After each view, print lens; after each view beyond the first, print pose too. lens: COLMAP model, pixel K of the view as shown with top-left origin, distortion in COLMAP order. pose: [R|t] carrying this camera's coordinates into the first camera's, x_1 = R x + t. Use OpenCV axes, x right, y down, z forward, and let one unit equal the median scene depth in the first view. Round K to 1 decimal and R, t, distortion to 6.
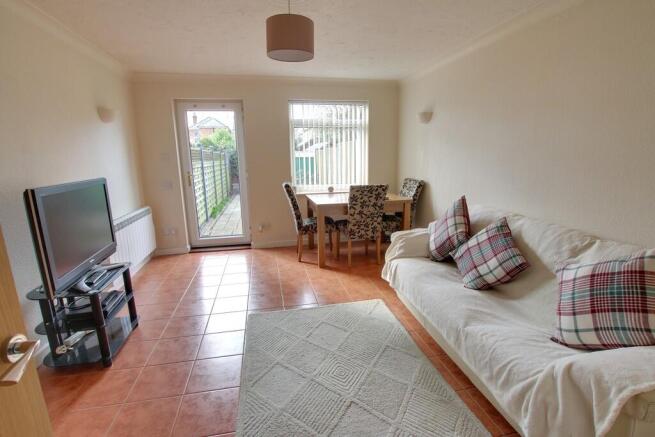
lens RADIAL K [[316.7, 0, 326.3], [0, 316.7, 220.3], [0, 0, 1]] dist [-0.000090, 0.000004]
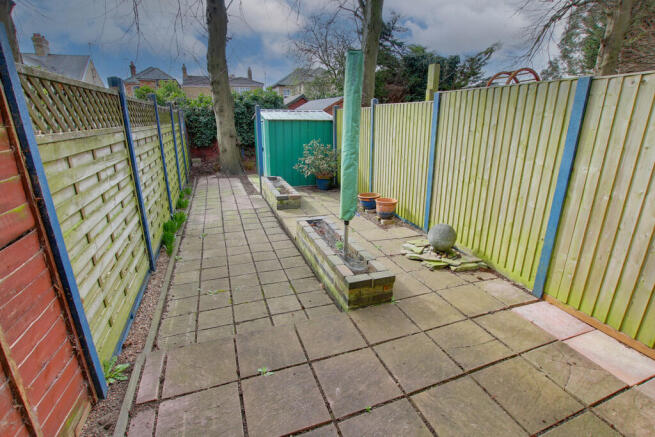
lens RADIAL K [[316.7, 0, 328.7], [0, 316.7, 218.2], [0, 0, 1]] dist [-0.000090, 0.000004]
pose [[0.991055, -0.025535, 0.130992, -0.150715], [0.012023, 0.994617, 0.102923, -0.084029], [-0.132915, -0.100427, 0.986026, 0.432410]]
